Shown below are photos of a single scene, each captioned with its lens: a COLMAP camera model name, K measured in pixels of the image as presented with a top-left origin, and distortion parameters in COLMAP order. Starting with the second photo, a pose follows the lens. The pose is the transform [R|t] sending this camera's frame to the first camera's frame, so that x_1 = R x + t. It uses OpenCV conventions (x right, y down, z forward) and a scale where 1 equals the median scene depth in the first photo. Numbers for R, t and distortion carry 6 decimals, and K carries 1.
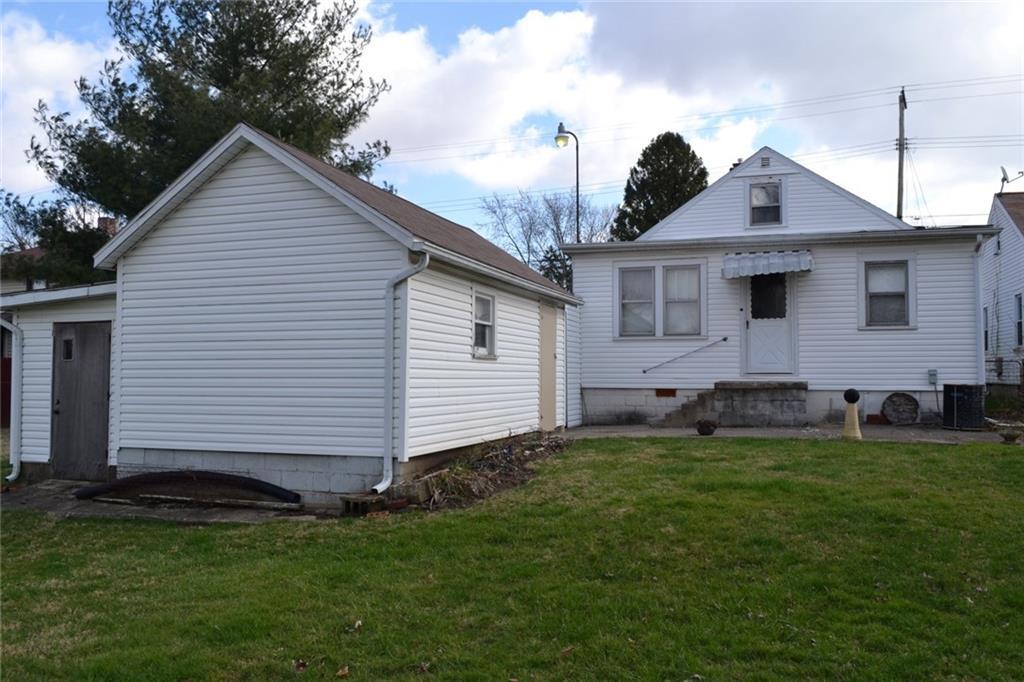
lens RADIAL K [[806.9, 0, 513.7], [0, 806.9, 348.2], [0, 0, 1]] dist [-0.031387, -0.007505]
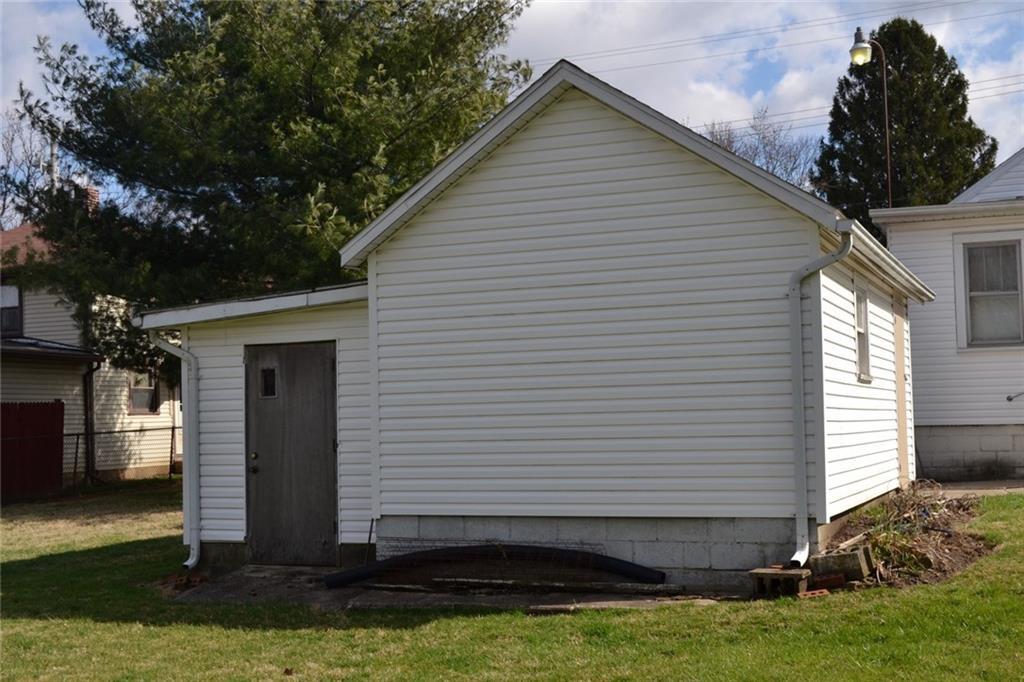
lens RADIAL K [[1306.5, 0, 510.6], [0, 1306.5, 337.5], [0, 0, 1]] dist [-0.029568, 0.000000]
pose [[0.996210, -0.026808, -0.082750, -0.245405], [0.024350, 0.999236, -0.030570, 0.002510], [0.083506, 0.028439, 0.996101, -0.148646]]
